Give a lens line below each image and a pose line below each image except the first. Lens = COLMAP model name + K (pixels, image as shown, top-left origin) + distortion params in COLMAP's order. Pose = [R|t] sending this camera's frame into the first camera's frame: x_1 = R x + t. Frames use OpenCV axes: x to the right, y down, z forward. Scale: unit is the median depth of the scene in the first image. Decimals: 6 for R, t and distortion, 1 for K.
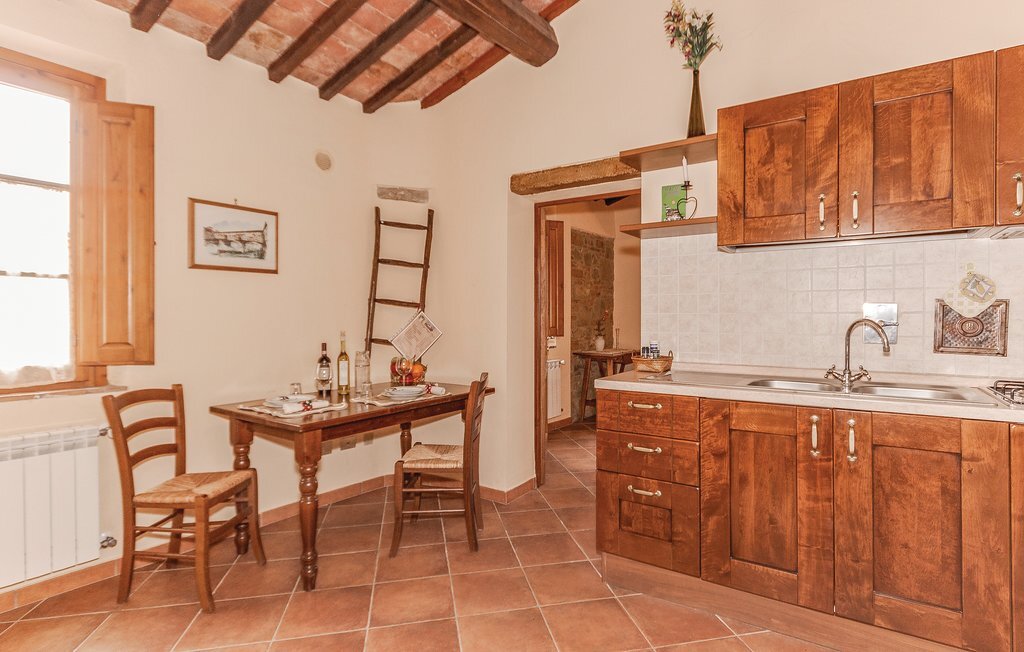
lens RADIAL K [[510.6, 0, 513.8], [0, 510.6, 319.6], [0, 0, 1]] dist [0.000486, 0.000493]
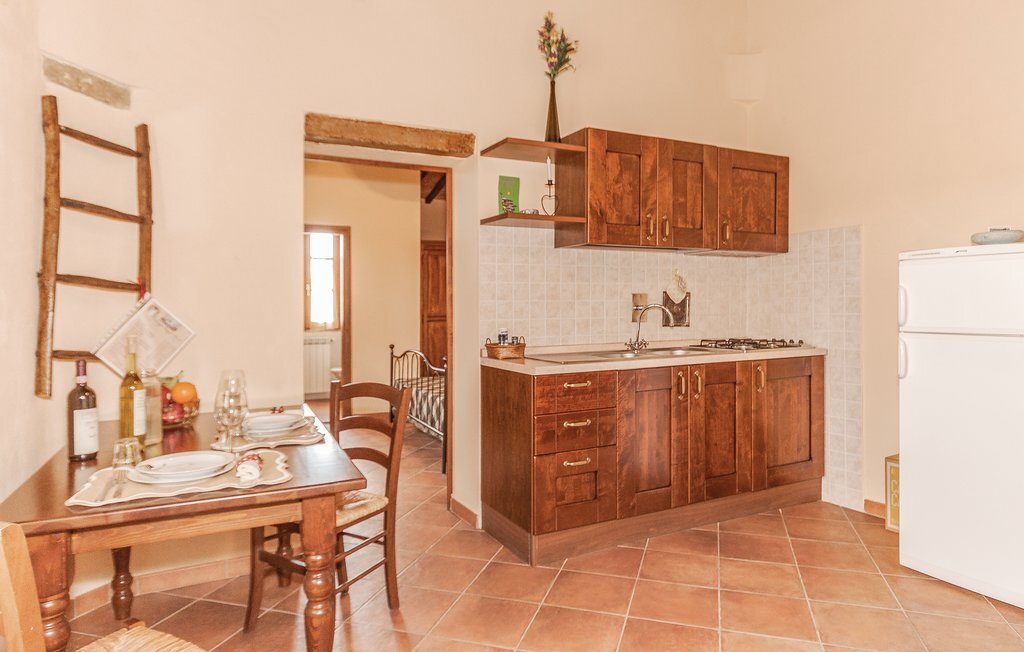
lens RADIAL K [[619.8, 0, 515.0], [0, 619.8, 319.4], [0, 0, 1]] dist [-0.000941, -0.001944]
pose [[0.487551, -0.027005, 0.872677, -0.868104], [0.012252, 0.999635, 0.024089, -0.005267], [-0.873009, -0.001052, 0.487704, 0.417892]]
